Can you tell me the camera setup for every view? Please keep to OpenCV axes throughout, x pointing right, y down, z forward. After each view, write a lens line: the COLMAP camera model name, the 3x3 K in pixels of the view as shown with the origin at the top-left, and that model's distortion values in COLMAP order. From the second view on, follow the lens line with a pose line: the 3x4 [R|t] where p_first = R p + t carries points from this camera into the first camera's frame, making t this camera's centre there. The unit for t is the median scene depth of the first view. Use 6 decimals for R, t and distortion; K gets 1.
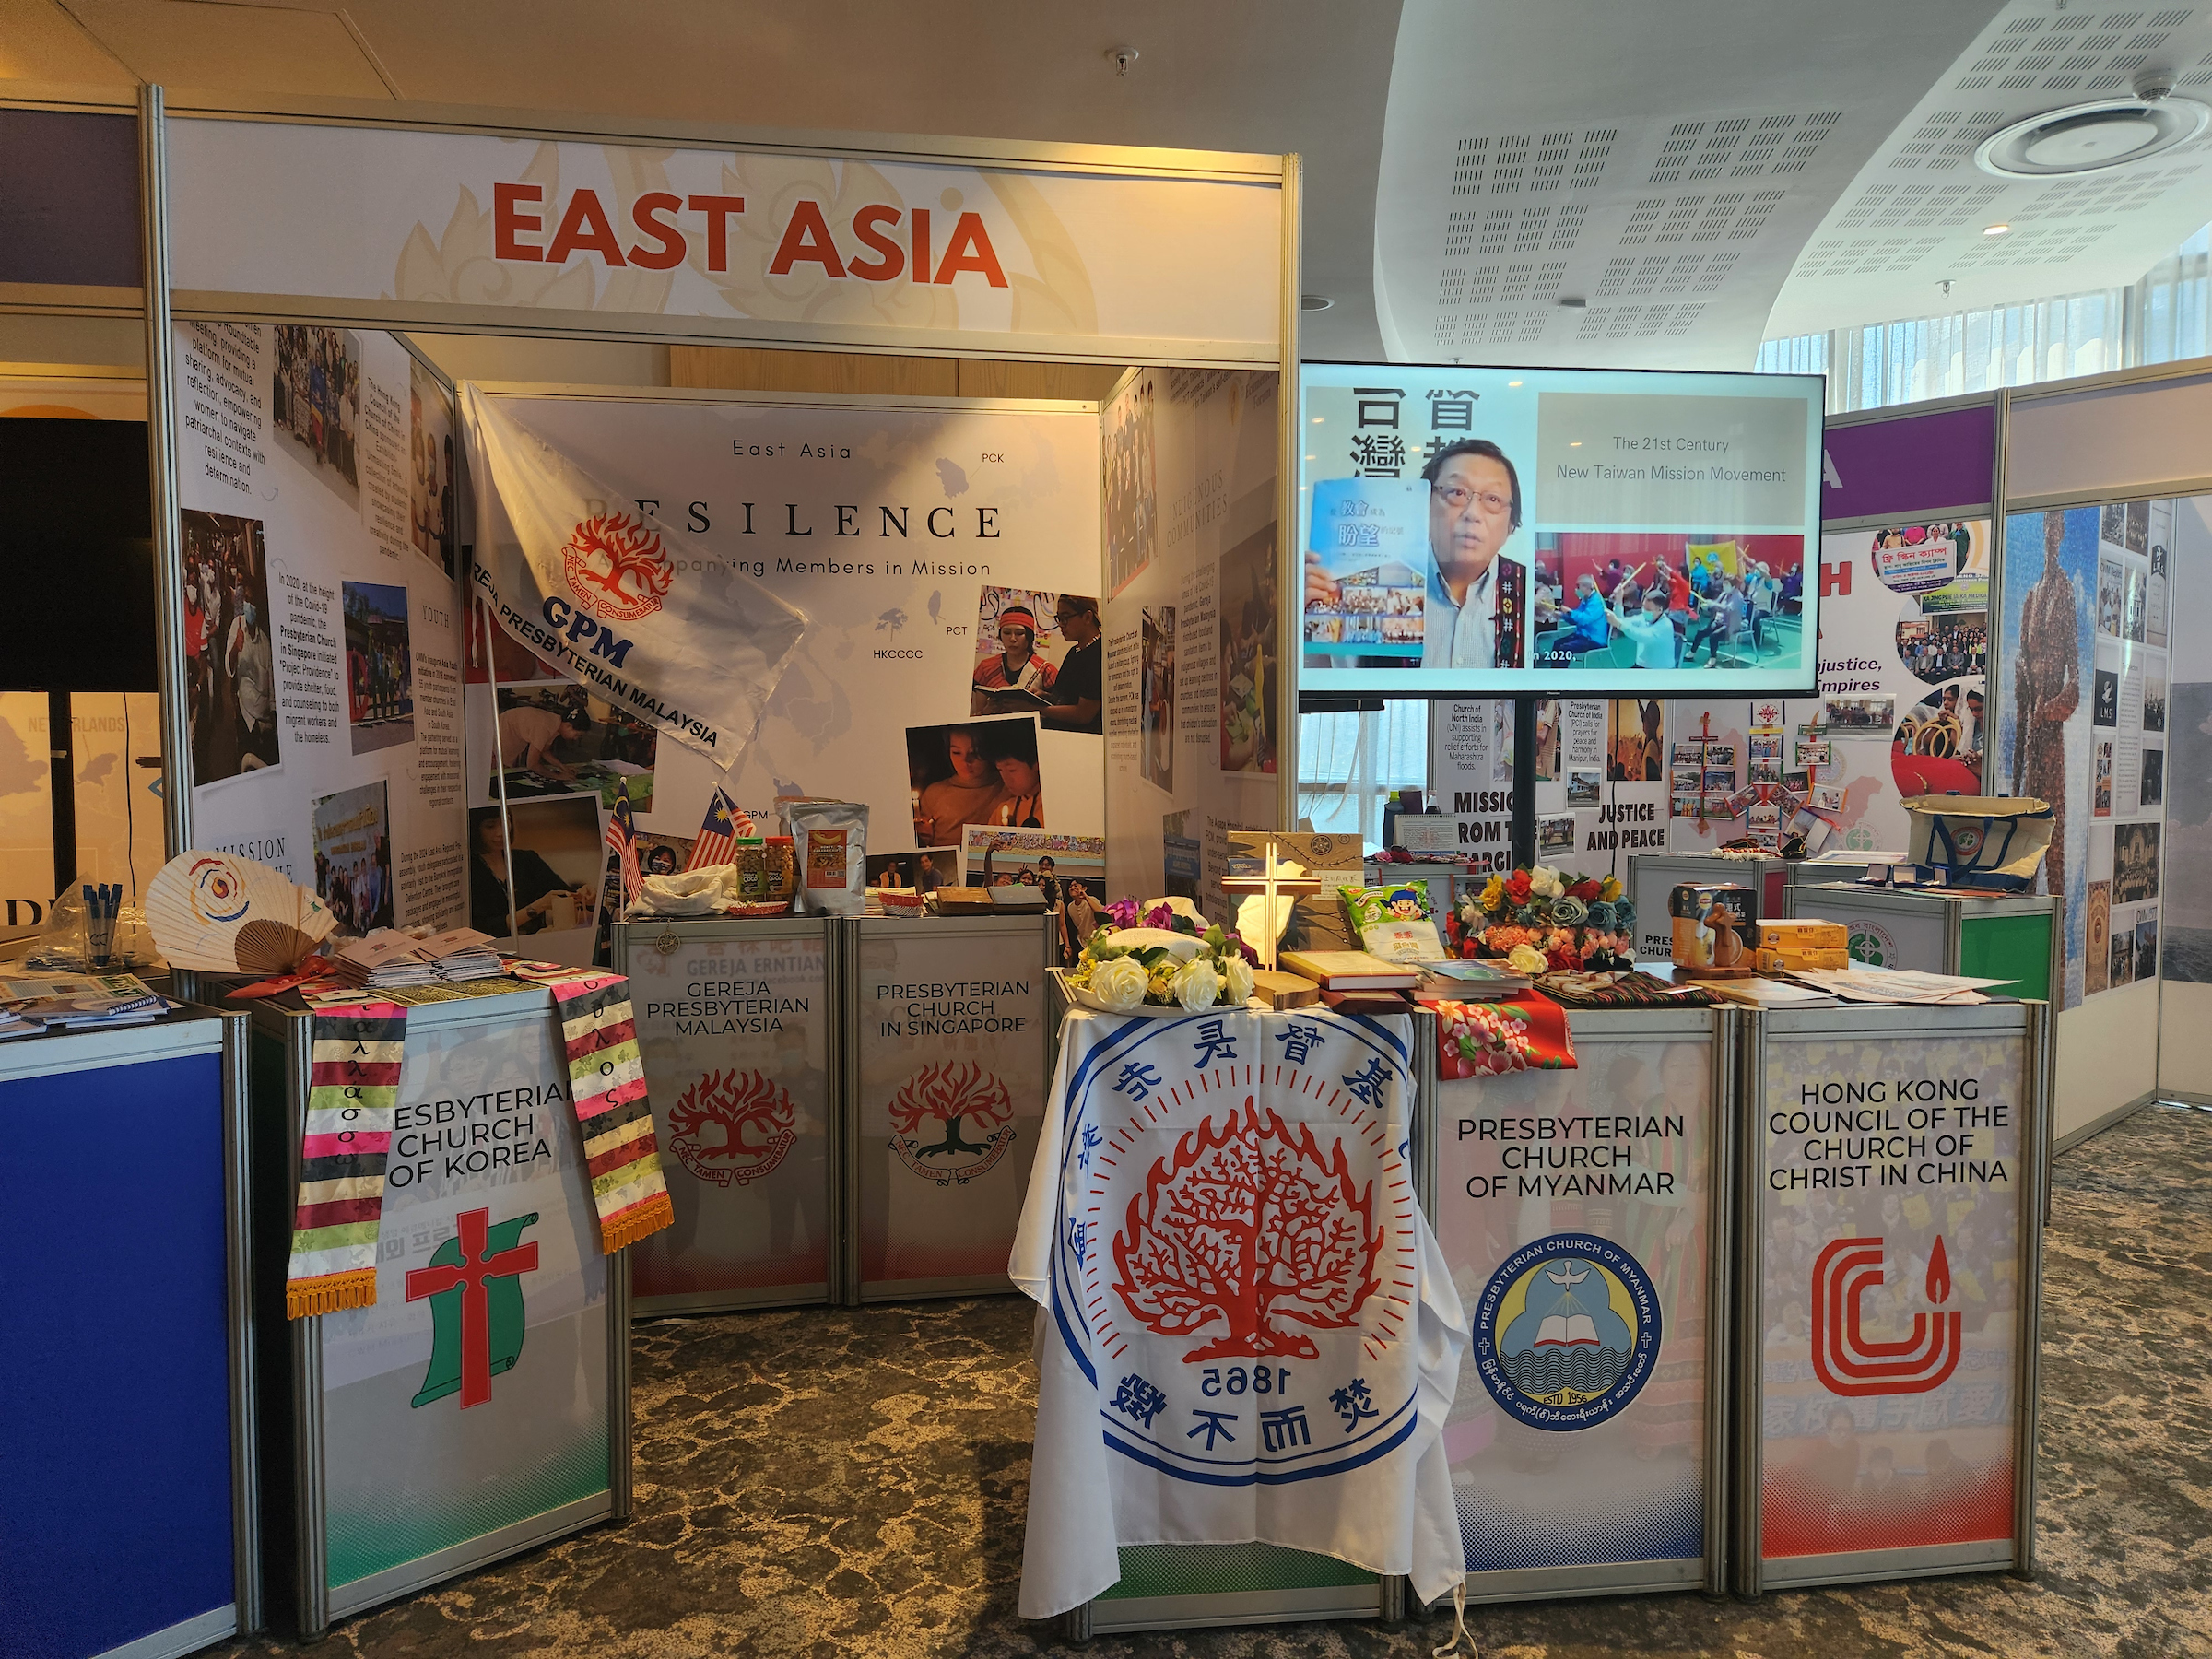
lens RADIAL K [[1526.7, 0, 1086.5], [0, 1526.7, 828.4], [0, 0, 1]] dist [0.044556, -0.033500]
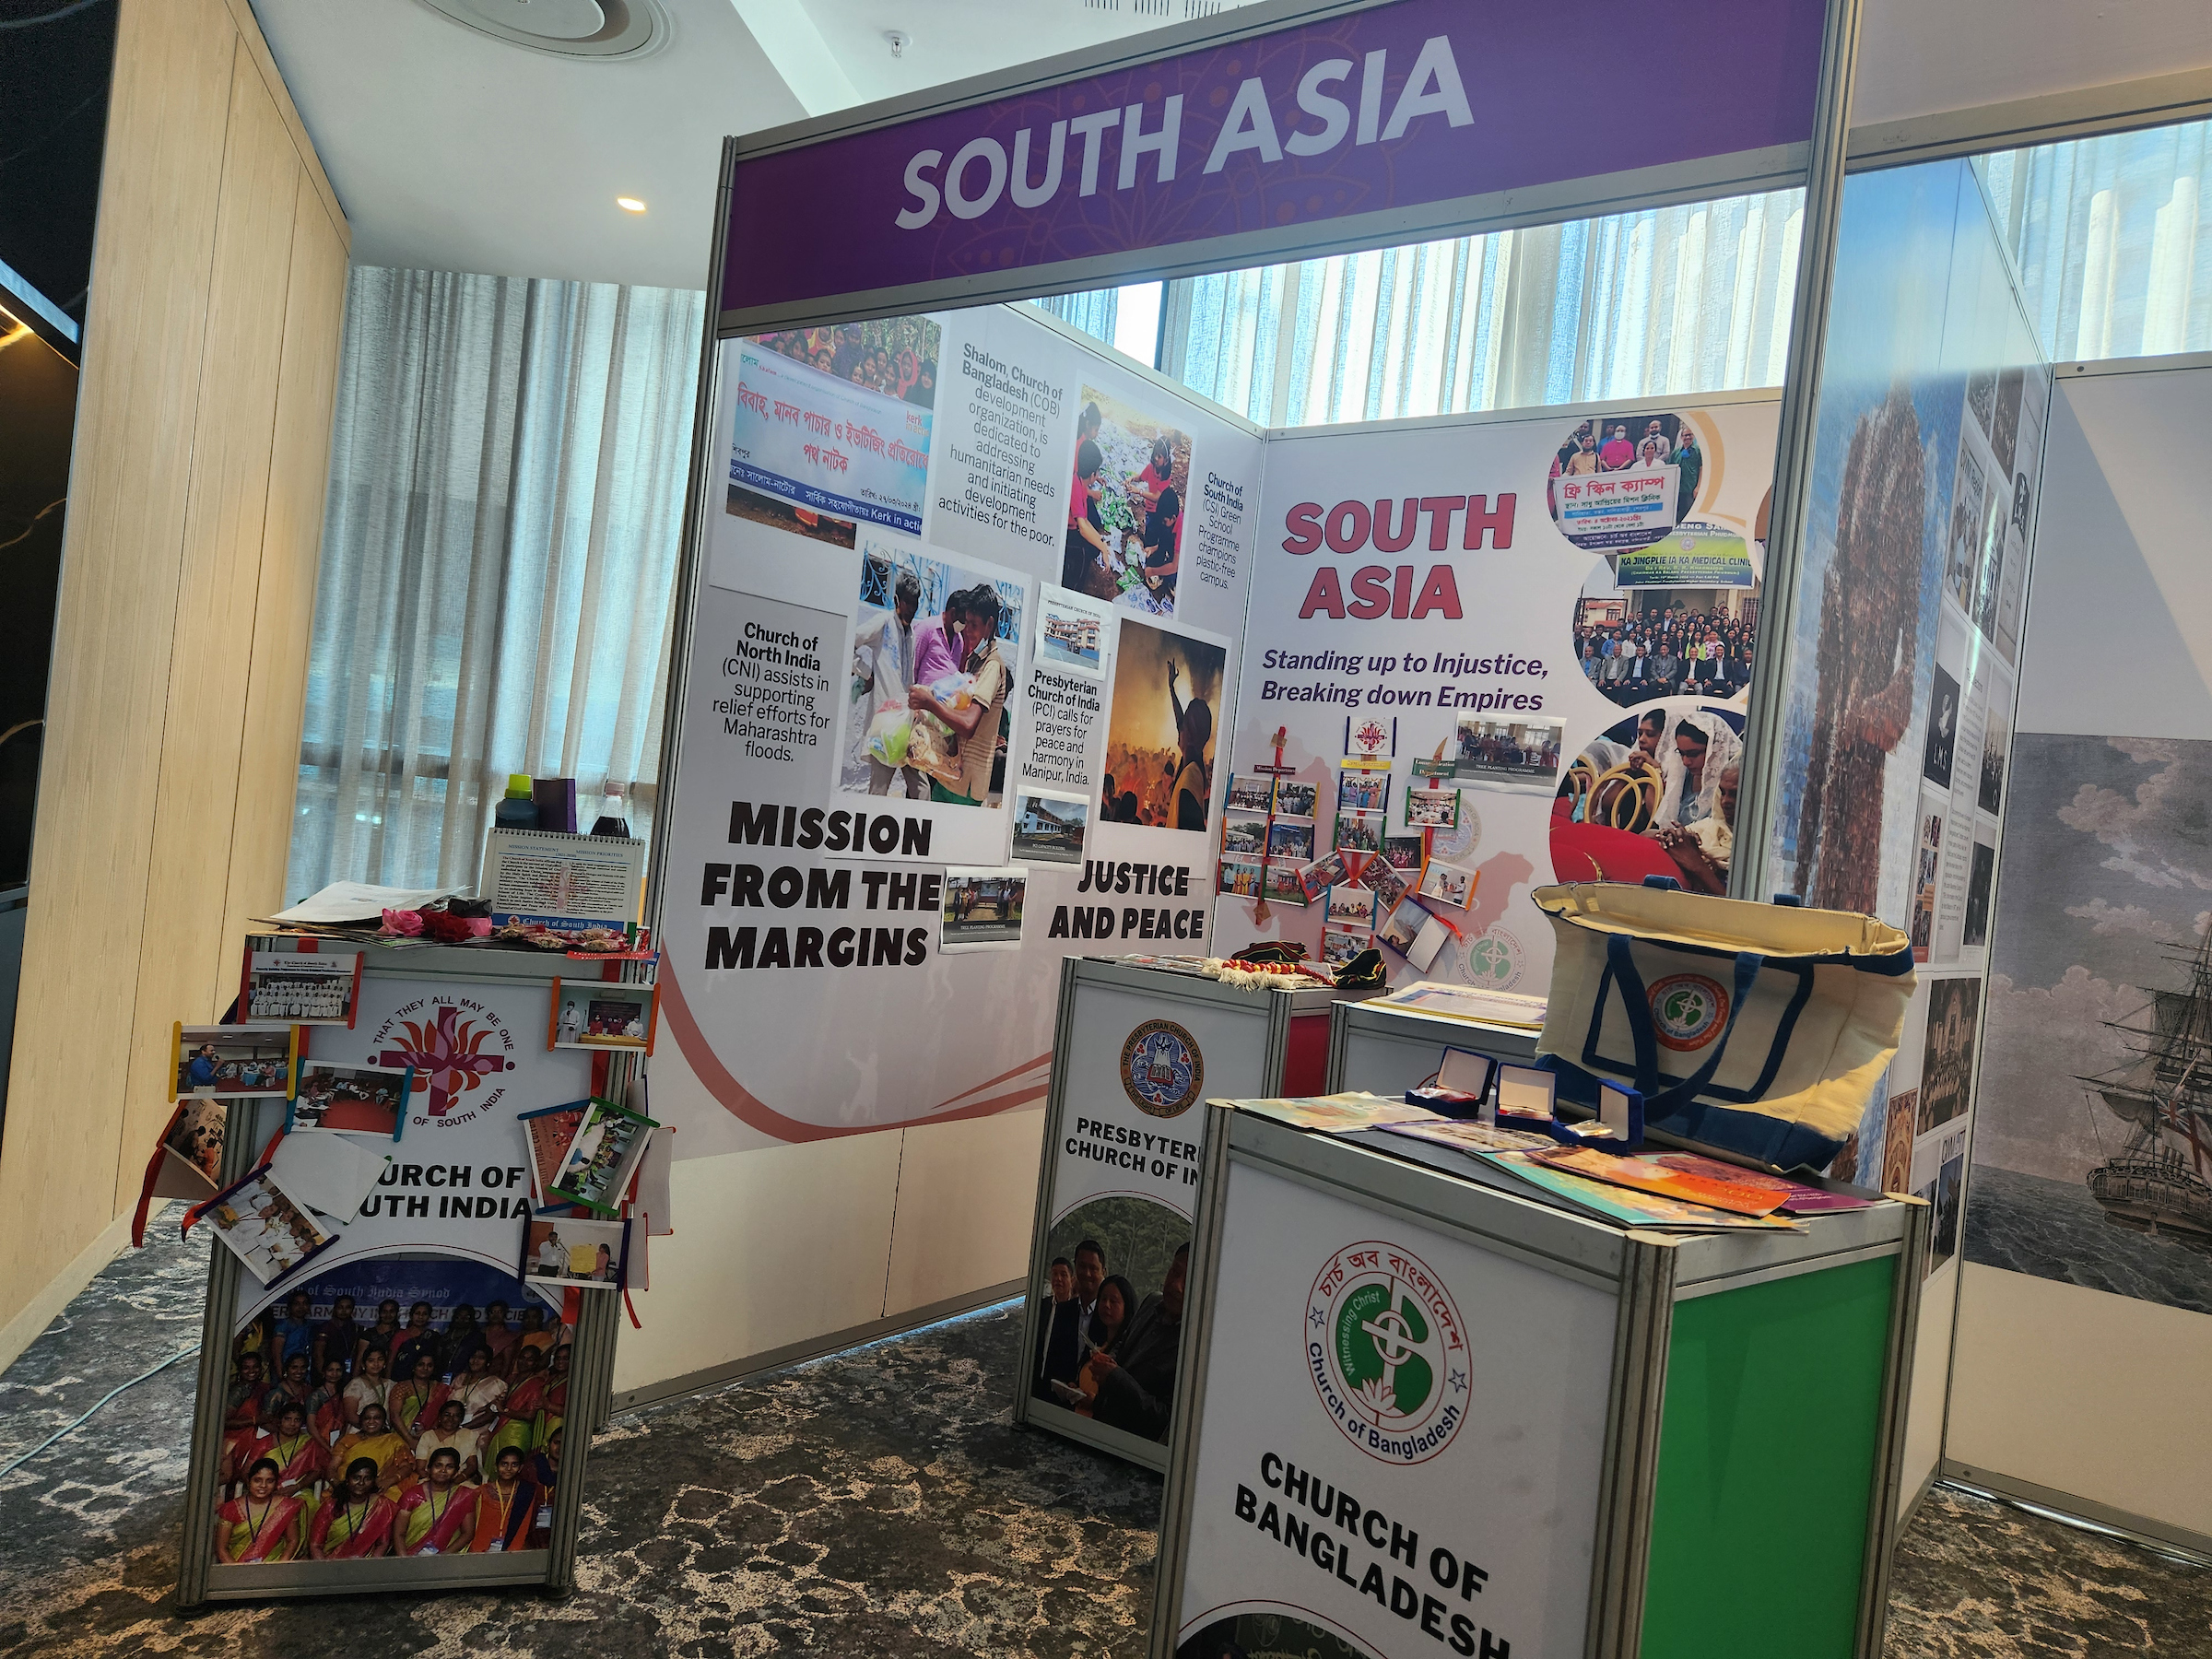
lens RADIAL K [[1526.7, 0, 1109.6], [0, 1526.7, 831.3], [0, 0, 1]] dist [0.044556, -0.033500]
pose [[0.978064, 0.096739, 0.184477, 0.299682], [-0.091550, 0.995133, -0.036463, -0.007772], [-0.187106, 0.018775, 0.982160, 0.547866]]
